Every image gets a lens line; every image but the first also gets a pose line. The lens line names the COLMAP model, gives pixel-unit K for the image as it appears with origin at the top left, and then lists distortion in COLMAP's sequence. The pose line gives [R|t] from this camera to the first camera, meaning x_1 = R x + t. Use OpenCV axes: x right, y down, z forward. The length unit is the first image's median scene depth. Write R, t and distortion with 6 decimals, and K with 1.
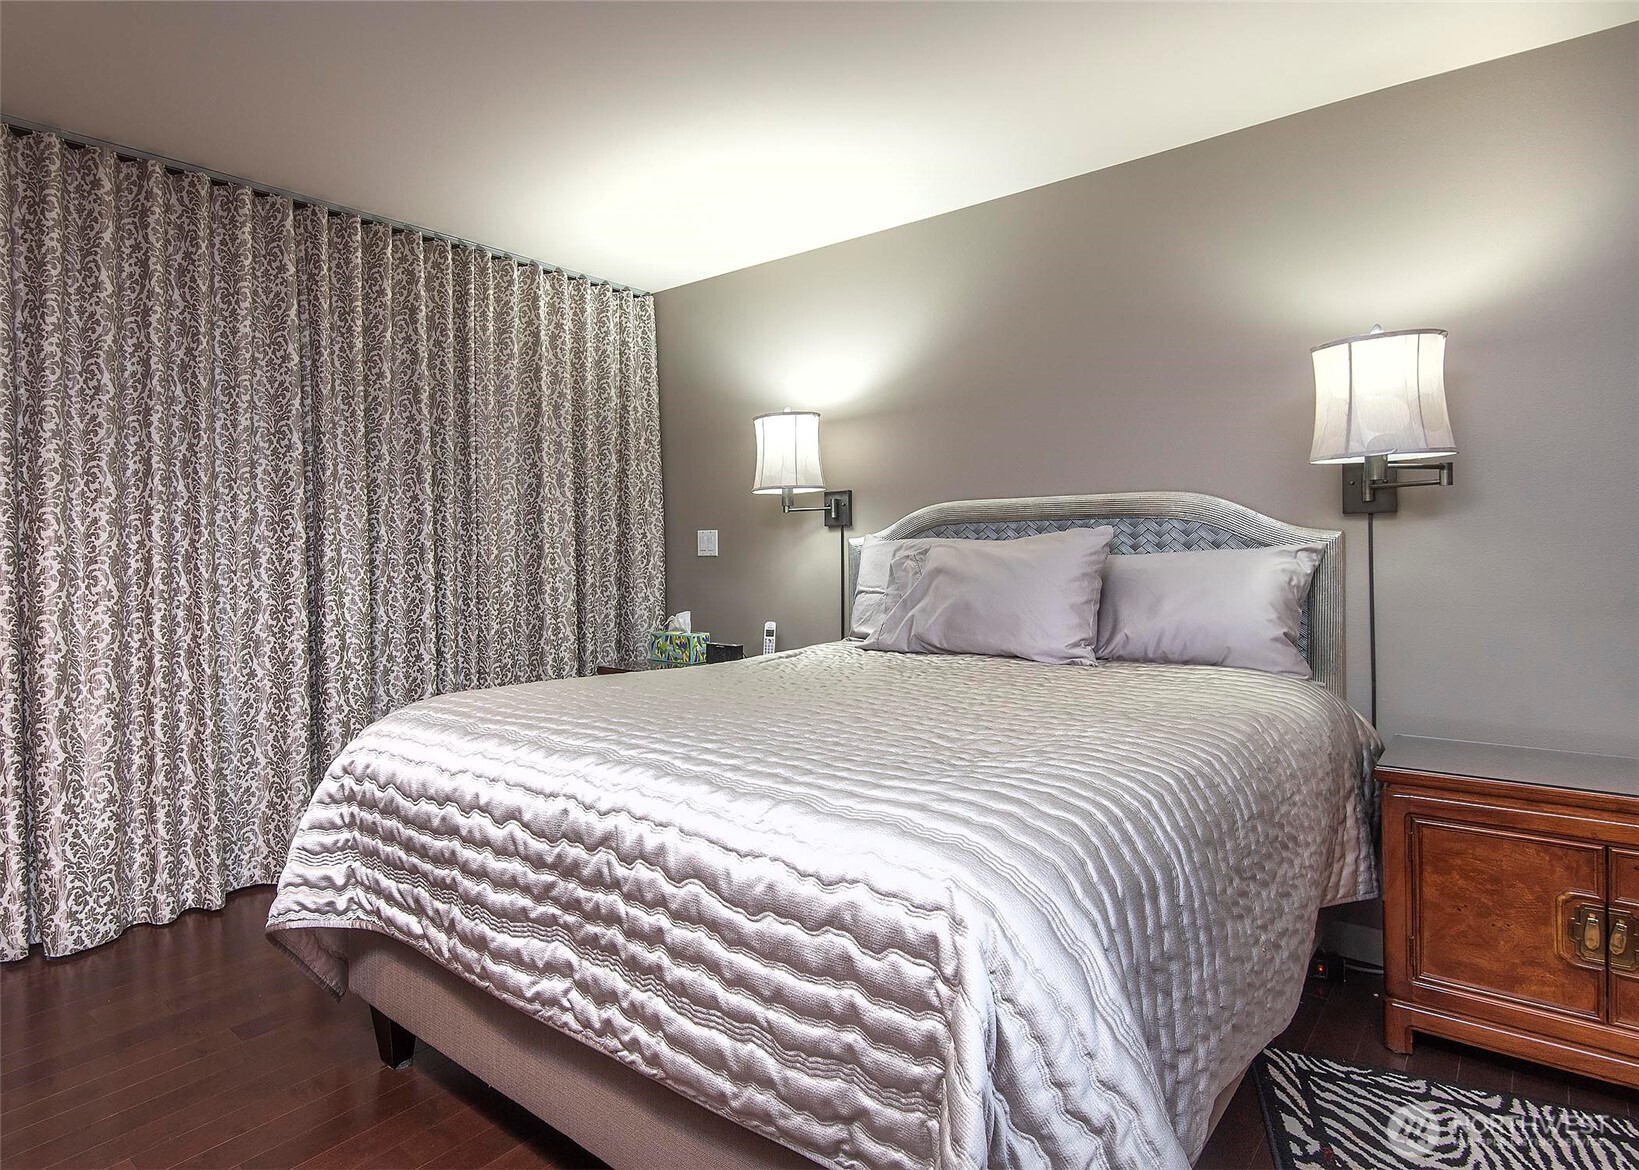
lens RADIAL K [[897.0, 0, 822.1], [0, 897.0, 575.7], [0, 0, 1]] dist [-0.001234, -0.000572]
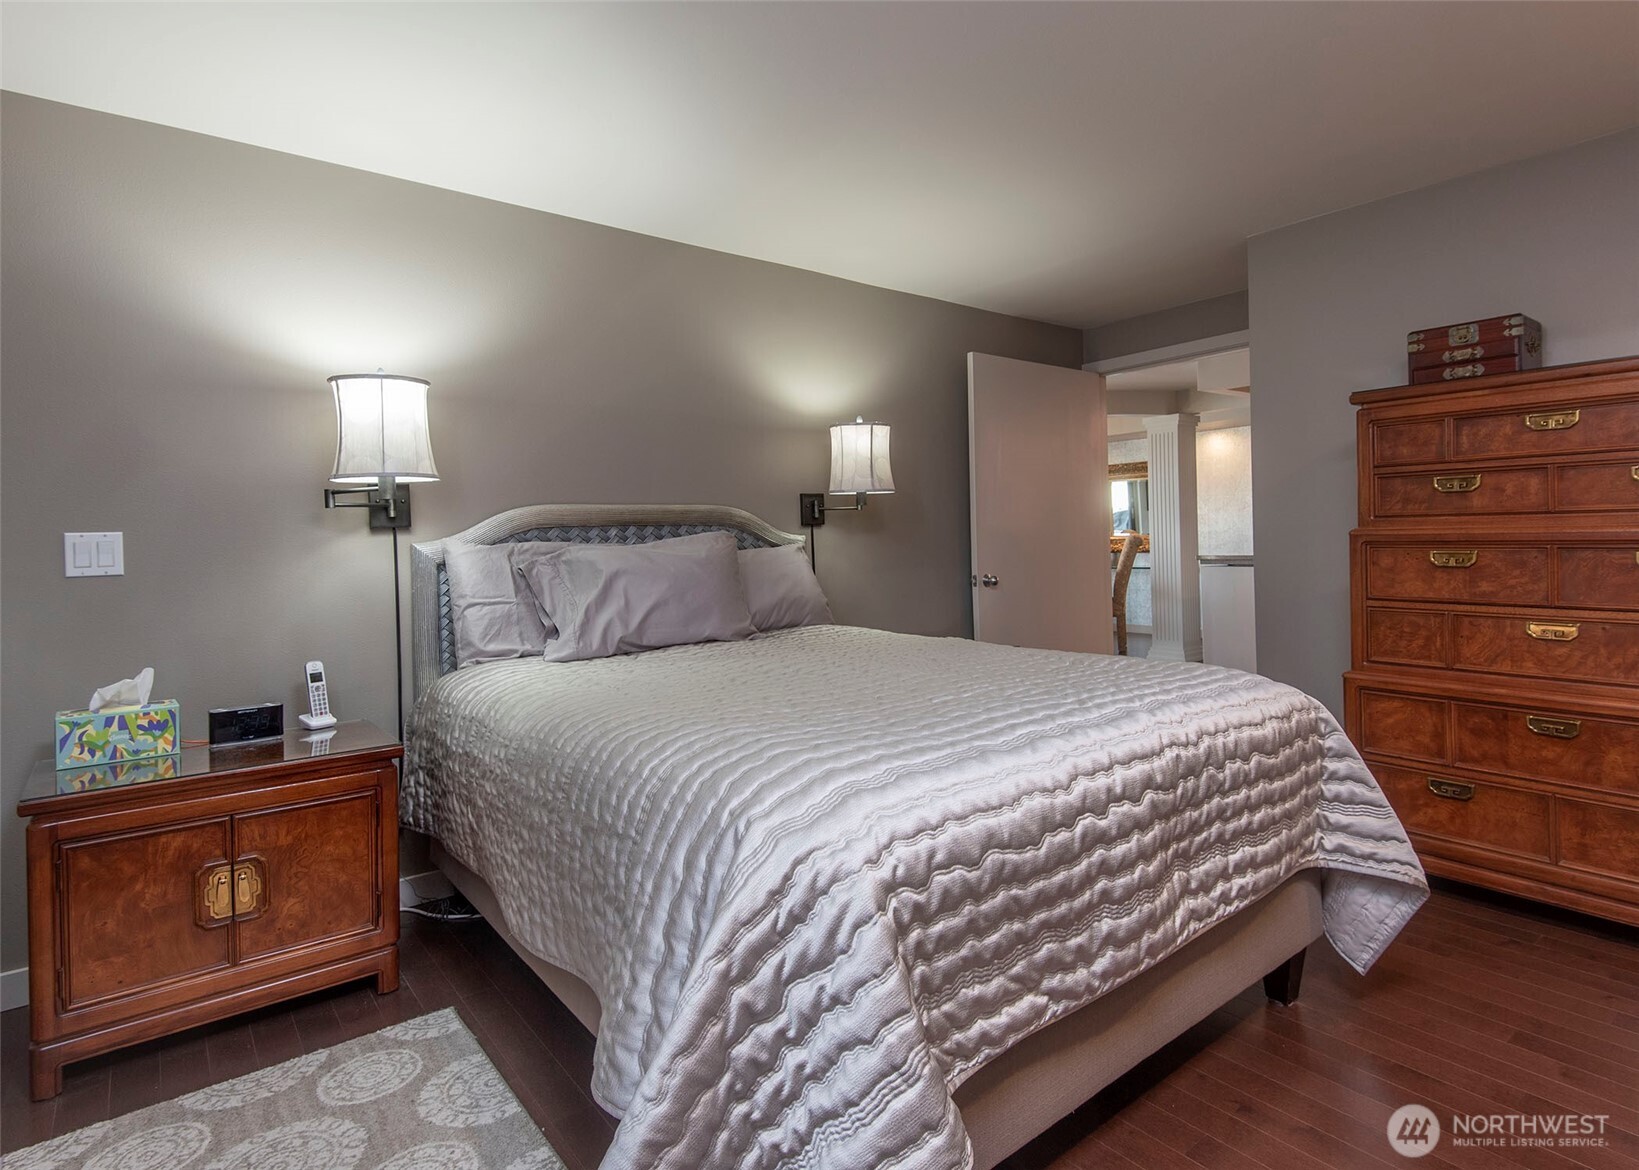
lens RADIAL K [[812.6, 0, 848.8], [0, 812.6, 552.9], [0, 0, 1]] dist [0.029241, -0.027023]
pose [[0.234173, -0.007634, 0.972165, -1.142359], [0.050997, 0.998689, -0.004442, -0.021114], [-0.970856, 0.050618, 0.234255, 0.912027]]
